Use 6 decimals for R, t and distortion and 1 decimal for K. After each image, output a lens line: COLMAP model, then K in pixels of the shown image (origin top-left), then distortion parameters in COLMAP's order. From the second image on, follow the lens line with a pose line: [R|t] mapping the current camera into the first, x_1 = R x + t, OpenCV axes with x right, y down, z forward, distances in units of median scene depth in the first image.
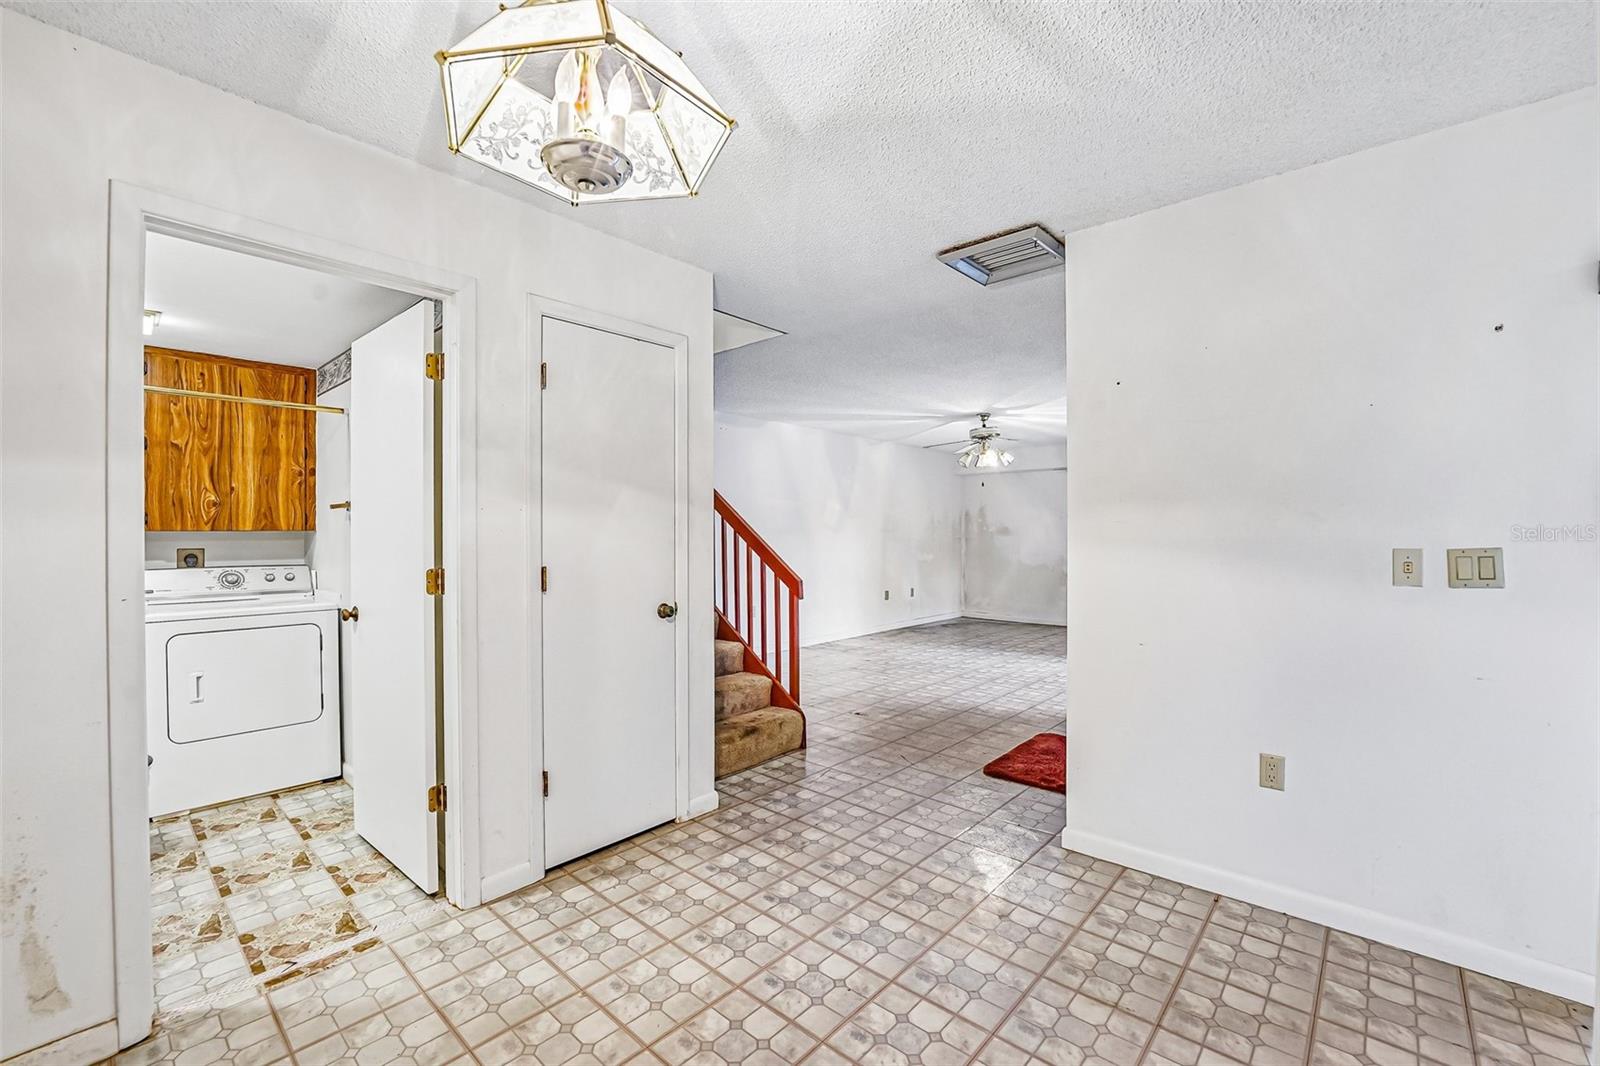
lens RADIAL K [[661.3, 0, 798.2], [0, 661.3, 538.3], [0, 0, 1]] dist [-0.038595, 0.006236]
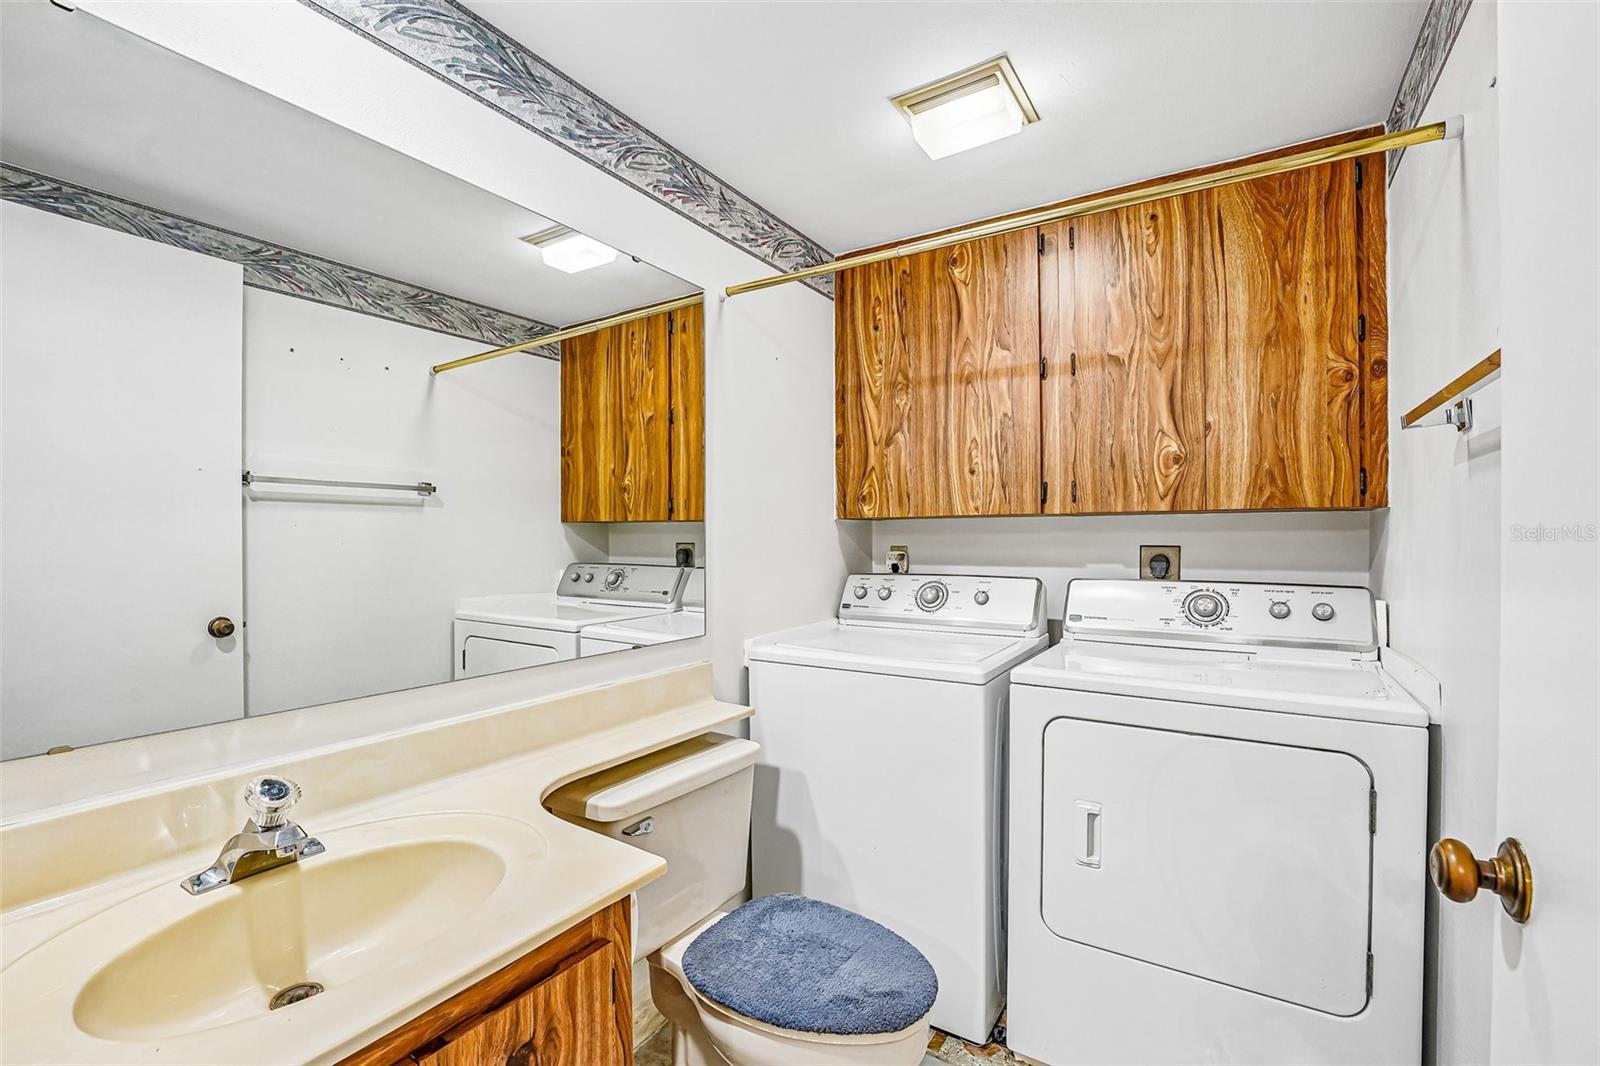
lens RADIAL K [[677.3, 0, 805.6], [0, 677.3, 538.2], [0, 0, 1]] dist [-0.037401, 0.005897]
pose [[0.168483, 0.000595, -0.985704, -0.417542], [-0.008759, 0.999961, -0.000894, 0.013002], [0.985666, 0.008784, 0.168482, 0.601662]]
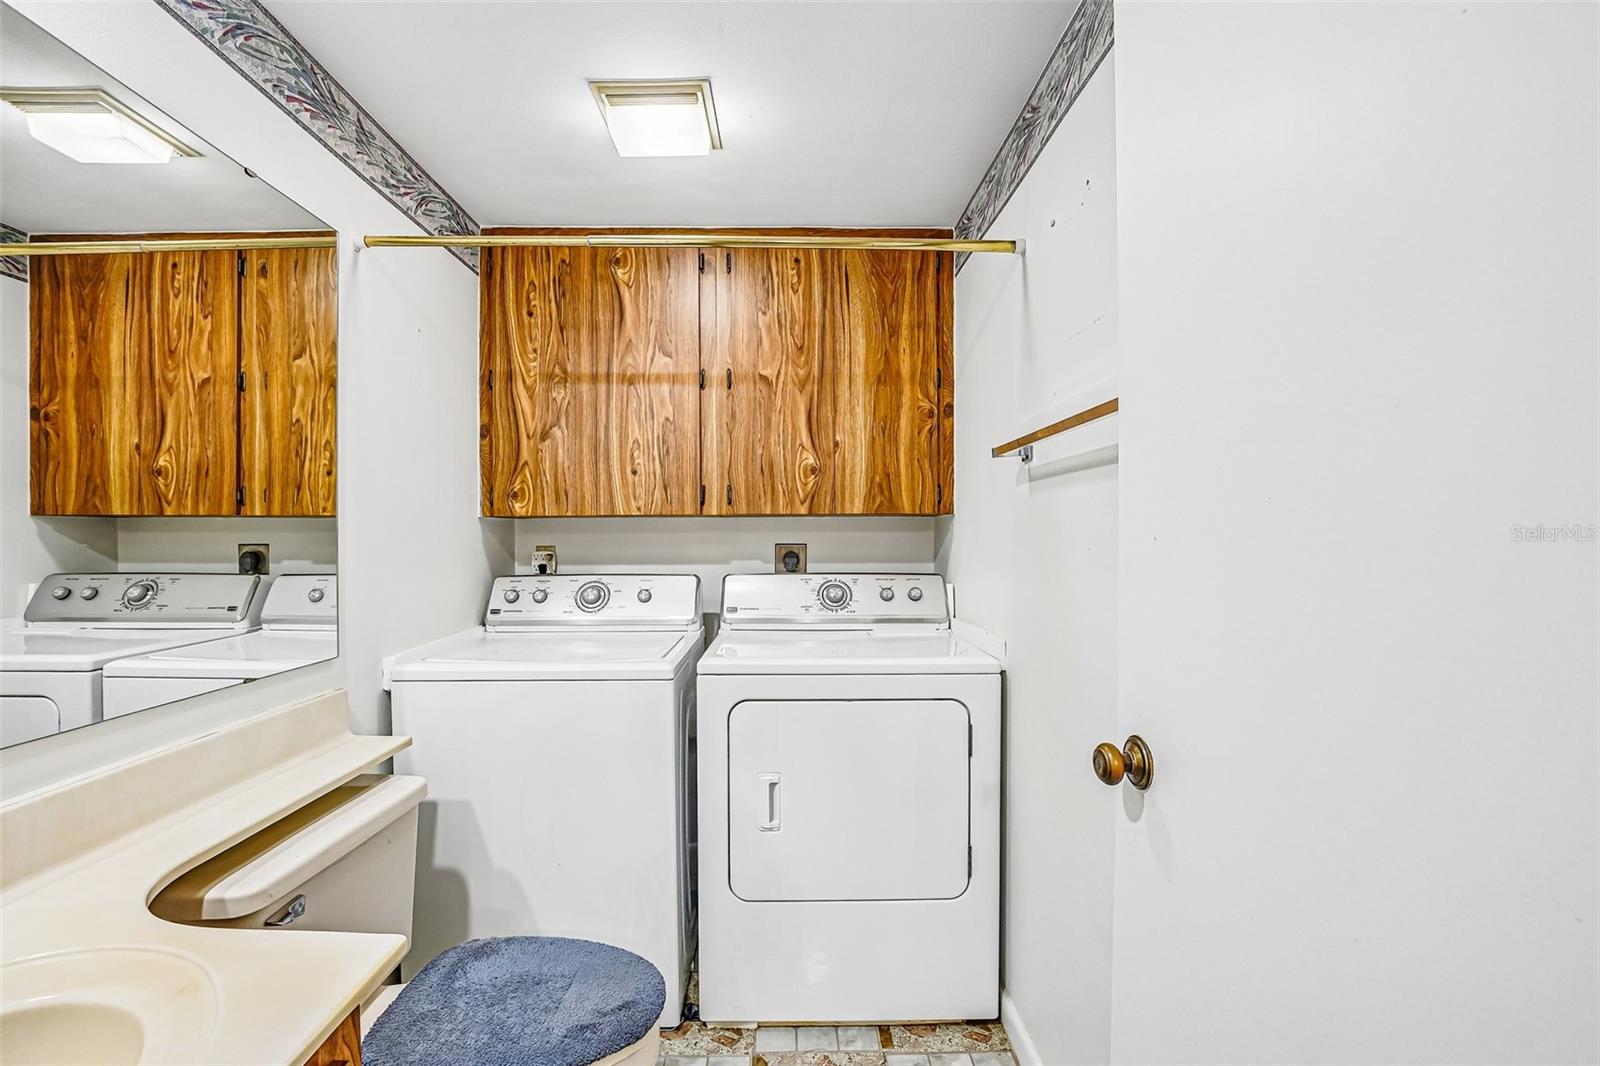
lens RADIAL K [[661.3, 0, 798.2], [0, 661.3, 538.3], [0, 0, 1]] dist [-0.038595, 0.006236]
pose [[0.680038, 0.000918, -0.733176, -0.447794], [-0.005824, 0.999974, -0.004150, 0.013512], [0.733153, 0.007092, 0.680026, 0.551393]]
